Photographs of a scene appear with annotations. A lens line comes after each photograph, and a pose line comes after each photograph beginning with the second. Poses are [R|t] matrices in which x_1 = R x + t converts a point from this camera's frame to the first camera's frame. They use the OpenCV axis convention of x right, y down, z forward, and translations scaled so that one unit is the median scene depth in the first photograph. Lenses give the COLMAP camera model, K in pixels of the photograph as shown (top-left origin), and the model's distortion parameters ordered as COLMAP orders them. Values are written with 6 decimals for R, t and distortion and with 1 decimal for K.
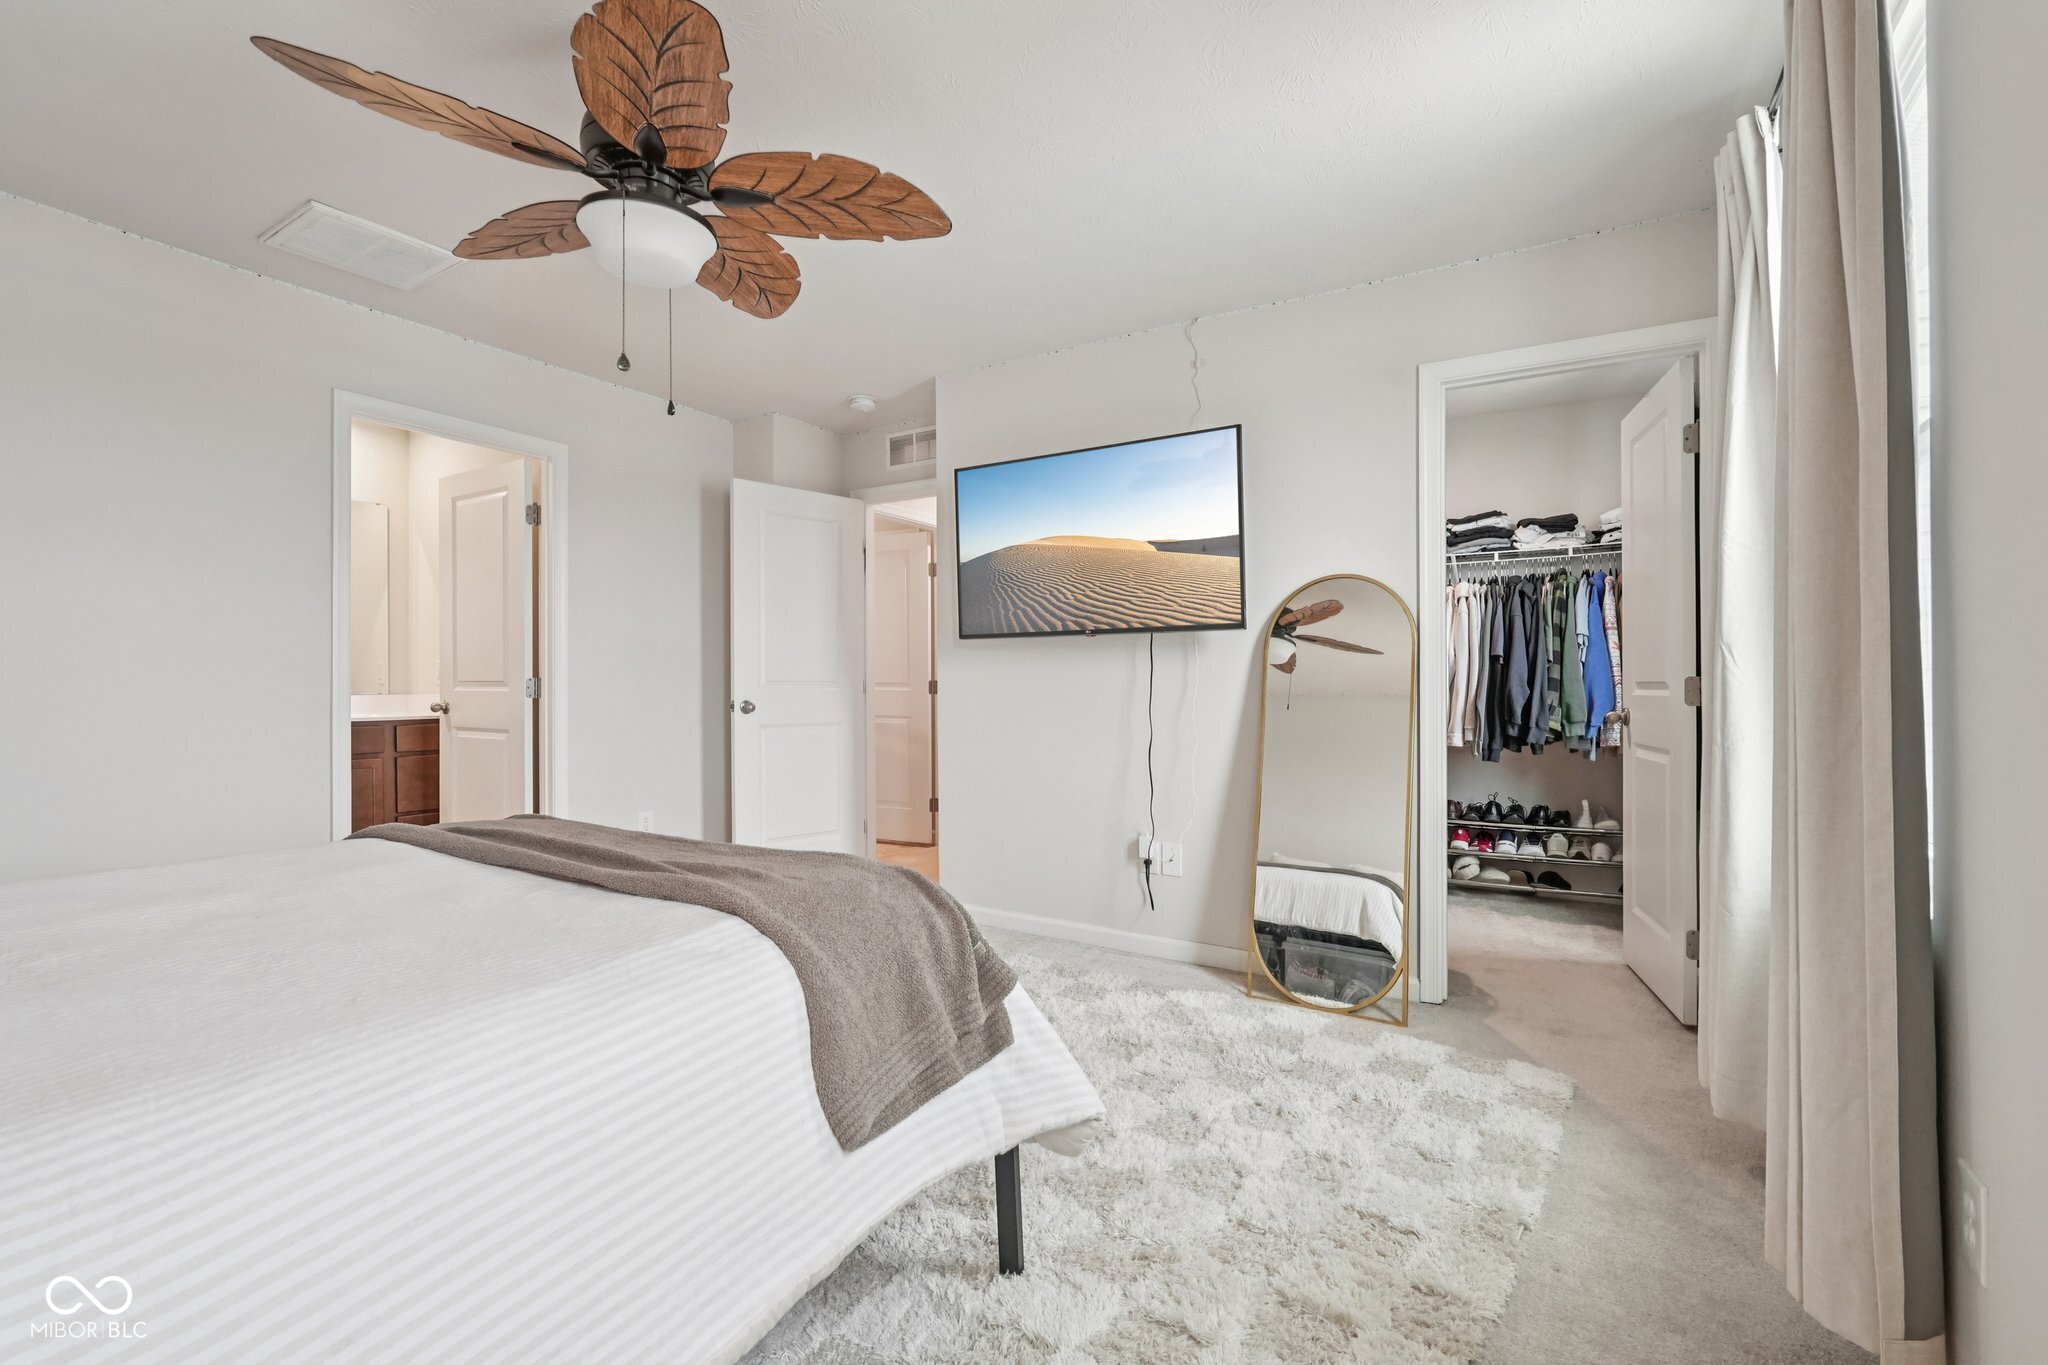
lens RADIAL K [[875.0, 0, 1024.0], [0, 875.0, 682.5], [0, 0, 1]] dist [-0.000324, 0.000236]
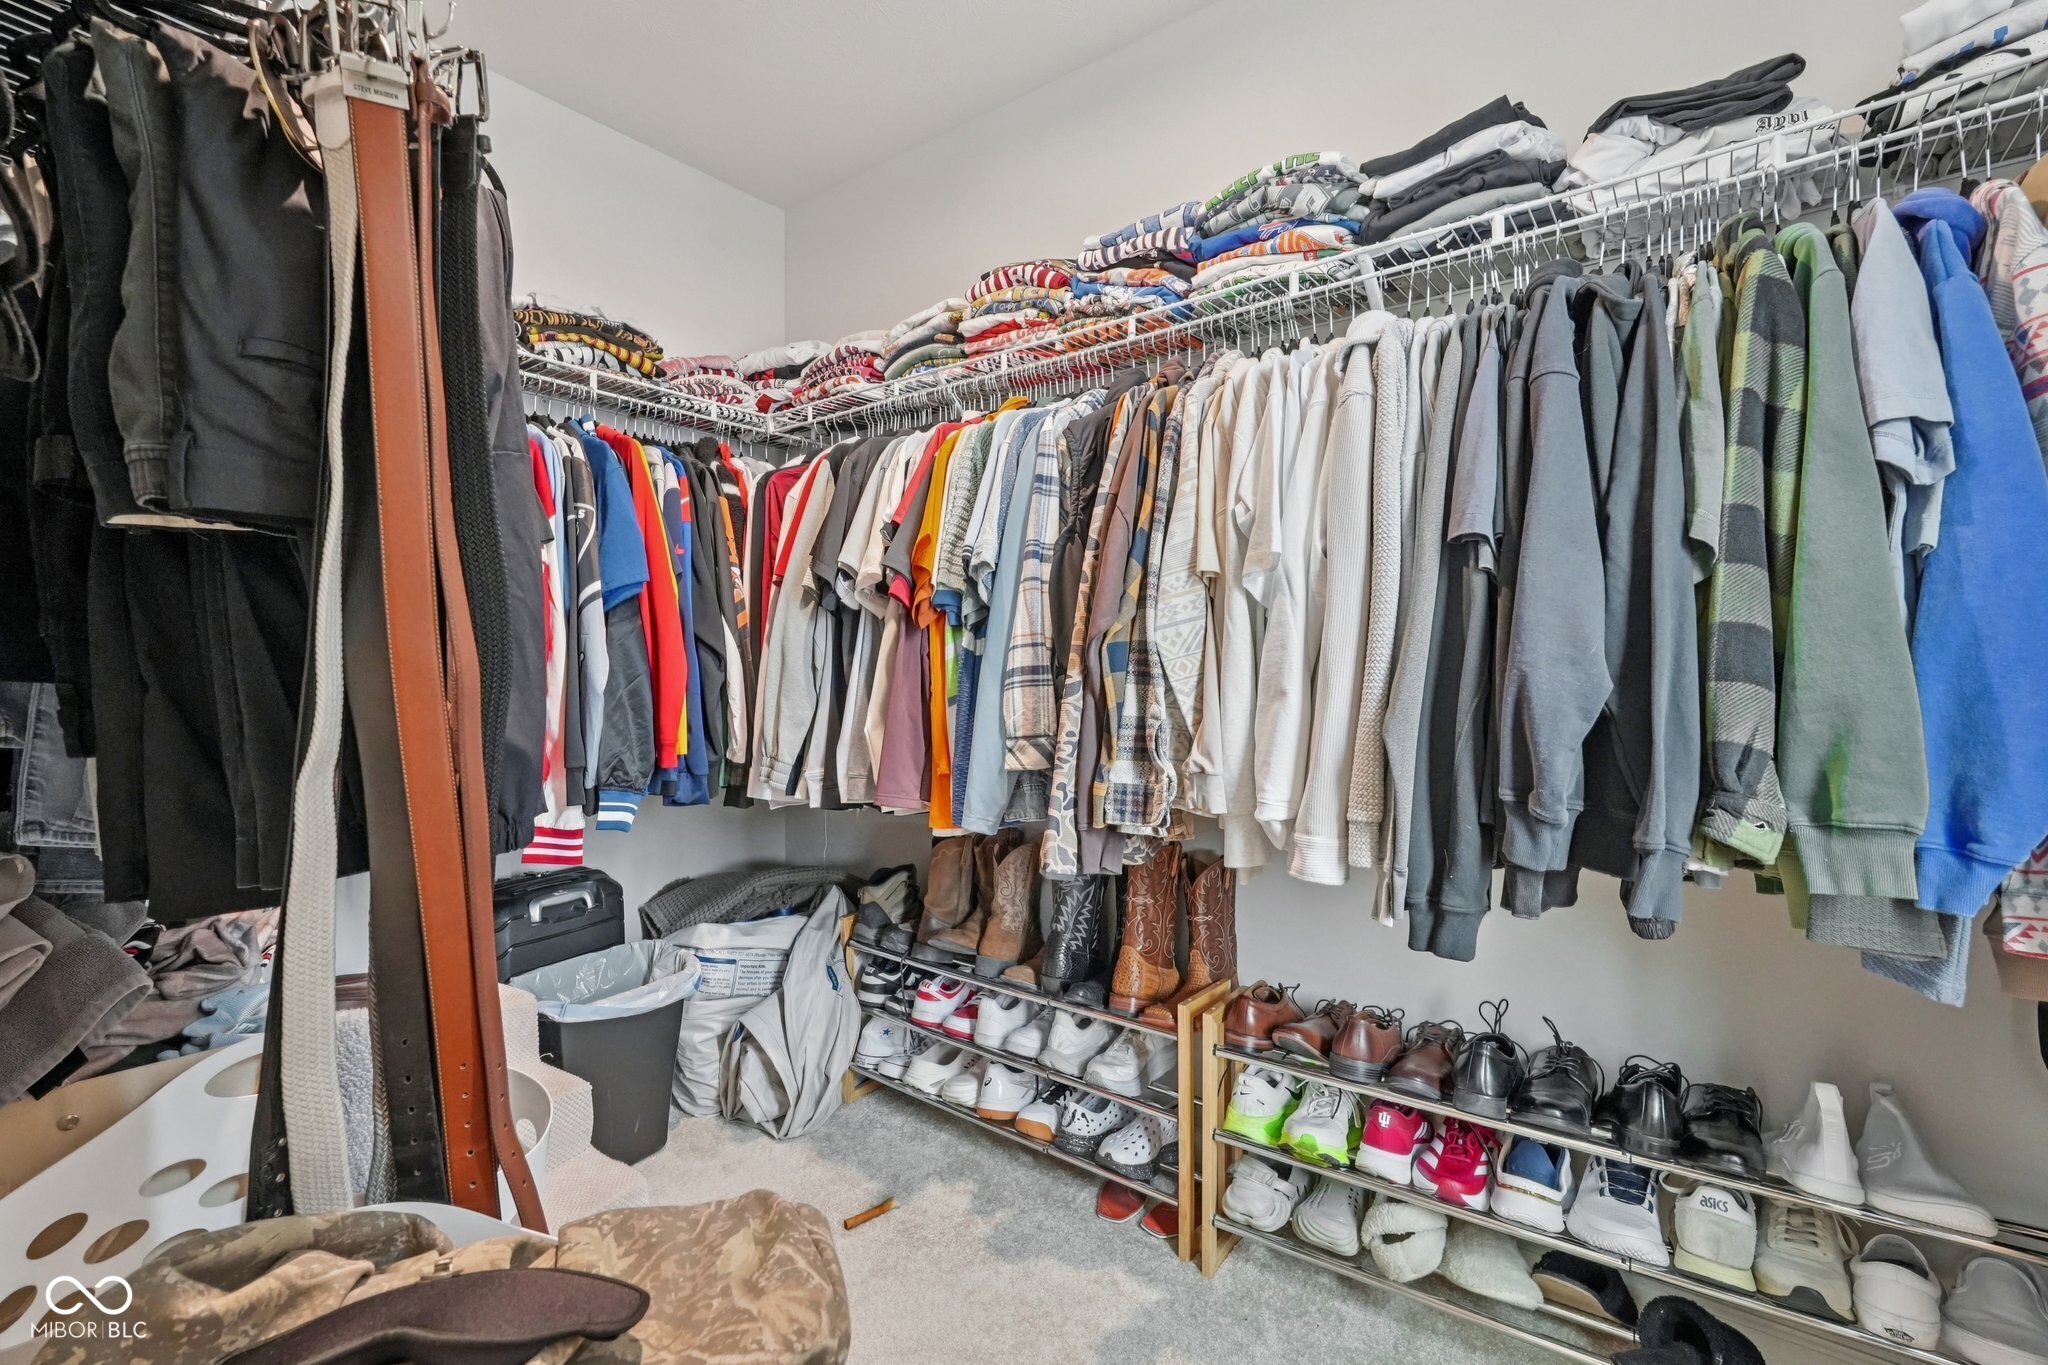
lens RADIAL K [[875.0, 0, 1024.0], [0, 875.0, 682.5], [0, 0, 1]] dist [-0.000324, 0.000236]
pose [[0.994915, 0.003324, -0.100658, 0.415871], [-0.002726, 0.999978, 0.006074, 0.009489], [0.100676, -0.005768, 0.994903, 0.697925]]
